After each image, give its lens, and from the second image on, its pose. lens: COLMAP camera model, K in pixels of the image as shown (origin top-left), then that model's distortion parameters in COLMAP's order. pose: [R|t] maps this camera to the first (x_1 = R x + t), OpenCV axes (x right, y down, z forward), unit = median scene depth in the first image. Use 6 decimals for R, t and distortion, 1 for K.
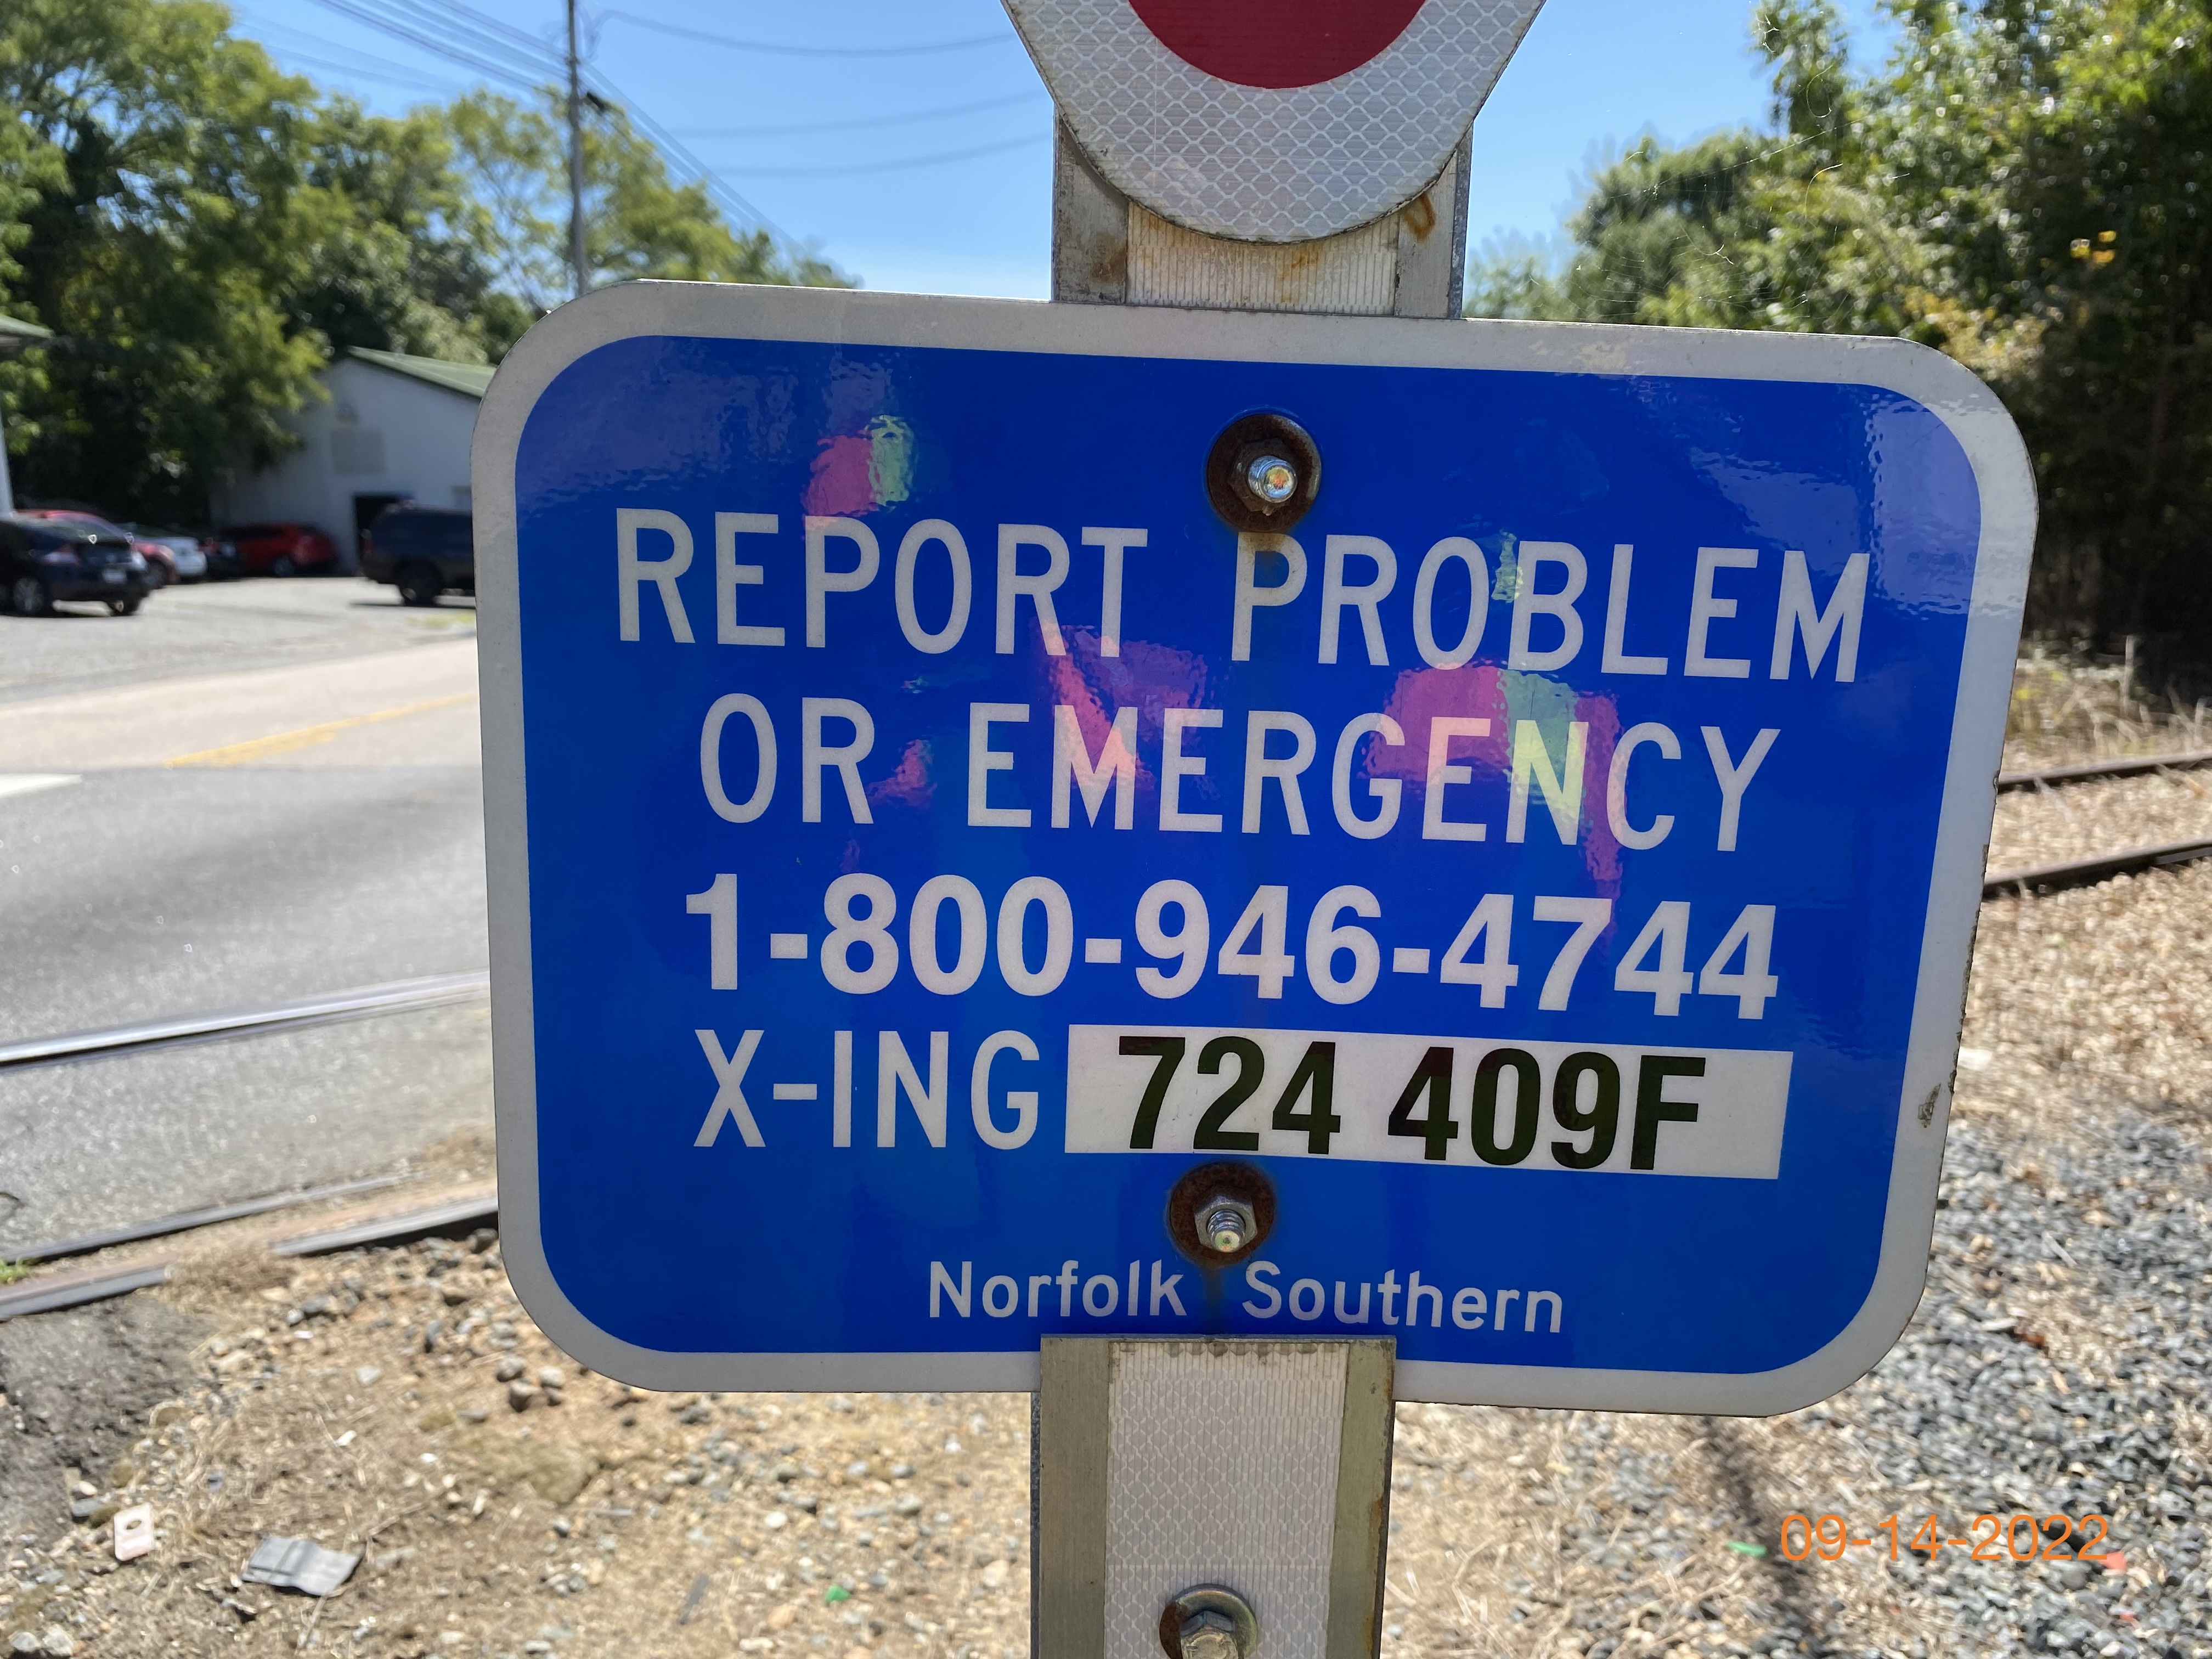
lens RADIAL K [[1656.4, 0, 1106.0], [0, 1656.4, 829.5], [0, 0, 1]] dist [0.086383, -0.146431]
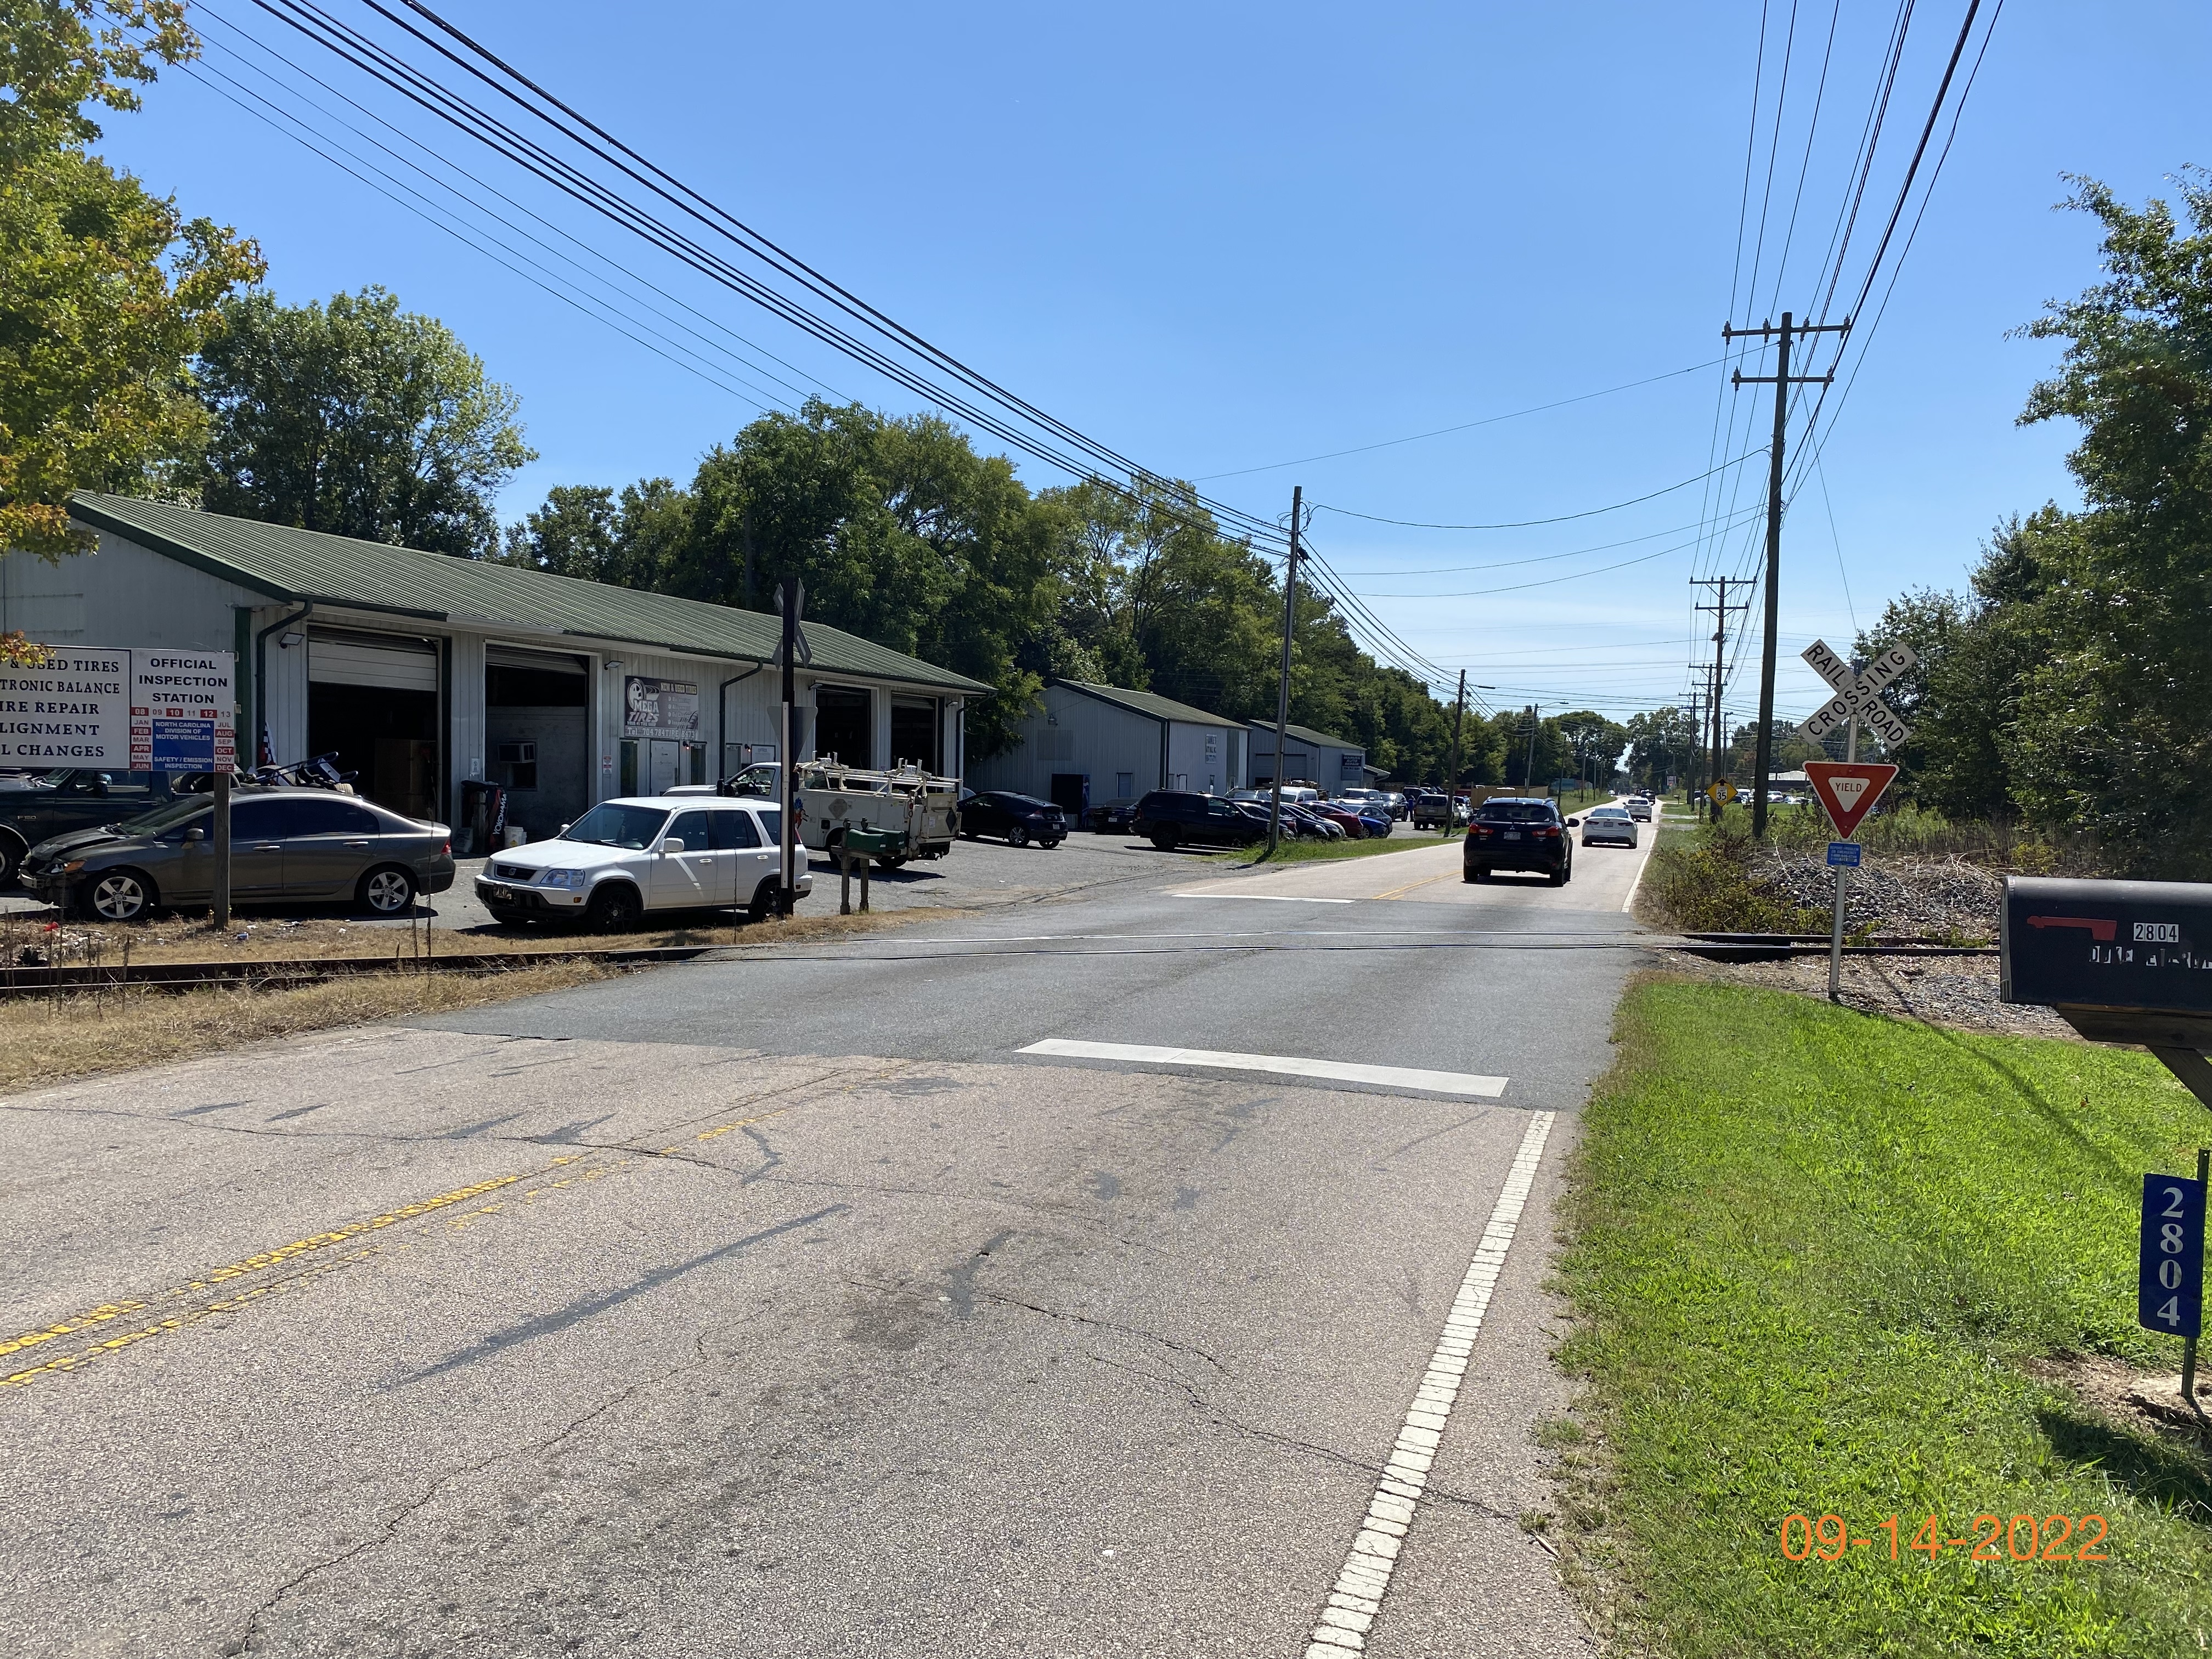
lens RADIAL K [[1656.4, 0, 1106.0], [0, 1656.4, 829.5], [0, 0, 1]] dist [0.086383, -0.146431]
pose [[0.972813, 0.039448, -0.228205, -0.073143], [-0.075128, 0.985851, -0.149843, 0.063306], [0.219066, 0.162914, 0.962013, -0.388328]]
